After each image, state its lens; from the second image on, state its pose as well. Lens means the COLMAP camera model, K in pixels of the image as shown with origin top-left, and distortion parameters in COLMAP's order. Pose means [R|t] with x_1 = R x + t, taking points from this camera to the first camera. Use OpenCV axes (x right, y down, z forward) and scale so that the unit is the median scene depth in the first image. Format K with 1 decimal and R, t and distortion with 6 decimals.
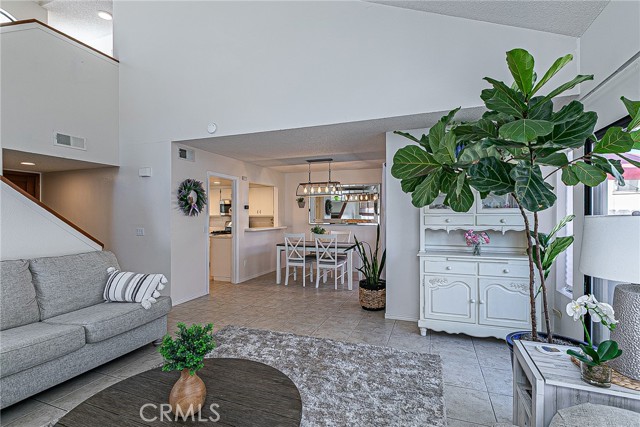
lens RADIAL K [[298.8, 0, 326.2], [0, 298.8, 216.7], [0, 0, 1]] dist [-0.001697, -0.001184]
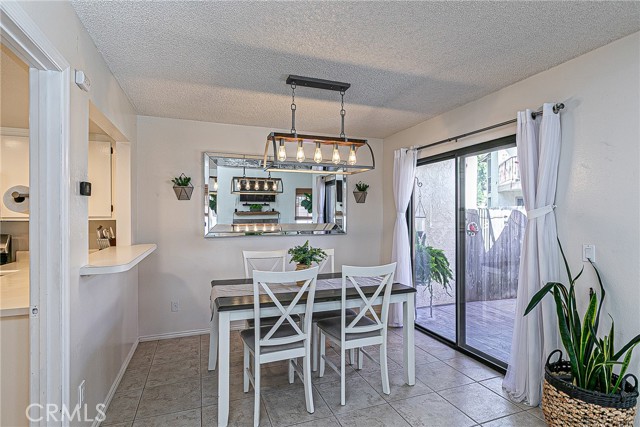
lens RADIAL K [[322.5, 0, 321.2], [0, 322.5, 214.4], [0, 0, 1]] dist [-0.001716, 0.001822]
pose [[0.755711, 0.000930, 0.654905, -0.423621], [0.004322, 0.999970, -0.006407, -0.006805], [-0.654891, 0.007672, 0.755684, 0.907271]]
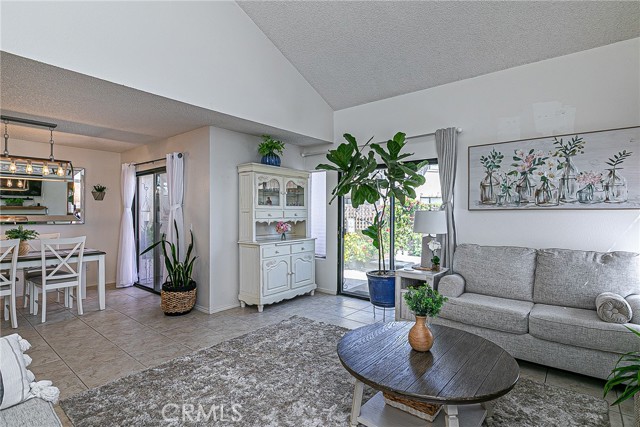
lens RADIAL K [[322.5, 0, 313.5], [0, 322.5, 215.0], [0, 0, 1]] dist [-0.001716, 0.001822]
pose [[0.344284, -0.007519, 0.938836, -0.620947], [0.001724, 0.999971, 0.007376, 0.003830], [-0.938864, -0.000921, 0.344287, 0.282446]]
